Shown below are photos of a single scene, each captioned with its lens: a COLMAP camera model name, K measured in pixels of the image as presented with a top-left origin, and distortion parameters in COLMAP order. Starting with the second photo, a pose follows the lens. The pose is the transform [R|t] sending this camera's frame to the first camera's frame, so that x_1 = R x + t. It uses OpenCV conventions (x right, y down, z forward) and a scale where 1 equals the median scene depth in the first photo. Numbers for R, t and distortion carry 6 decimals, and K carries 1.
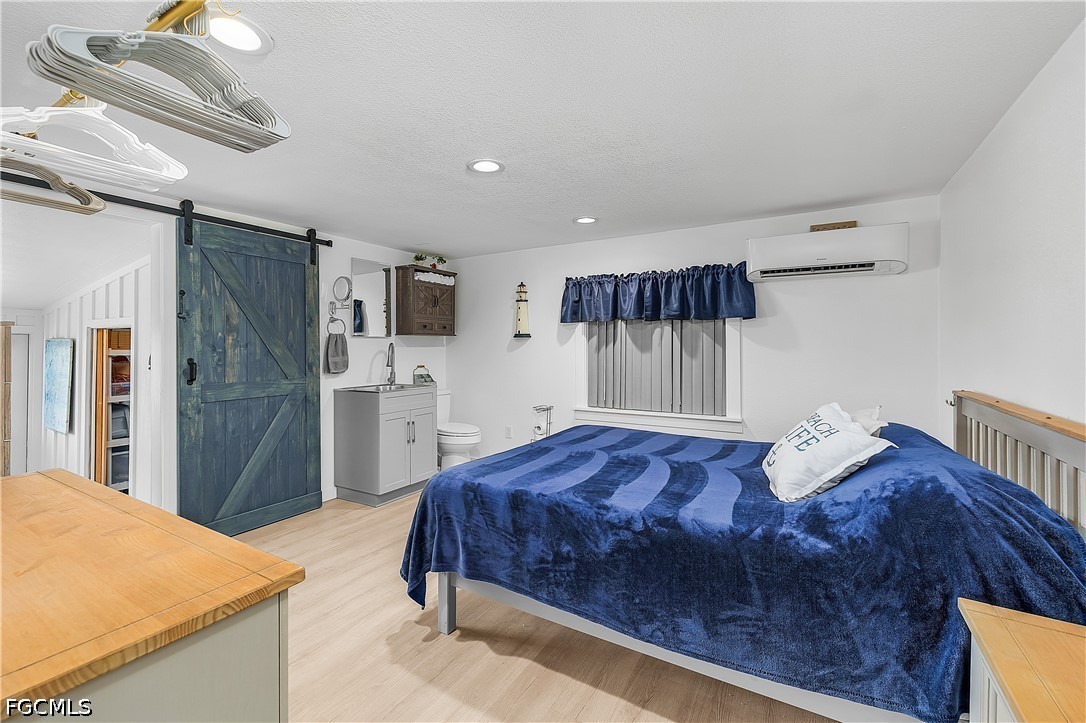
lens RADIAL K [[457.0, 0, 544.6], [0, 457.0, 353.2], [0, 0, 1]] dist [0.000679, 0.000053]
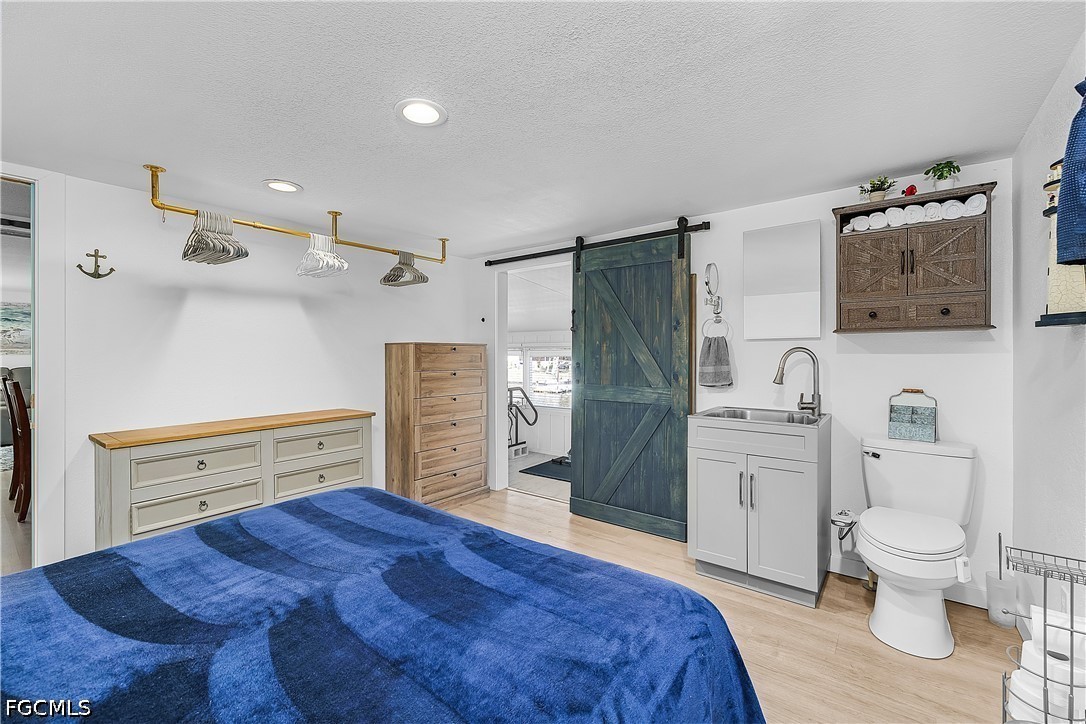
lens RADIAL K [[457.0, 0, 544.6], [0, 457.0, 353.7], [0, 0, 1]] dist [0.000679, 0.000053]
pose [[-0.122490, 0.005717, -0.992453, 0.357054], [-0.009492, 0.999931, 0.006931, -0.015472], [0.992424, 0.010269, -0.122427, 0.787561]]
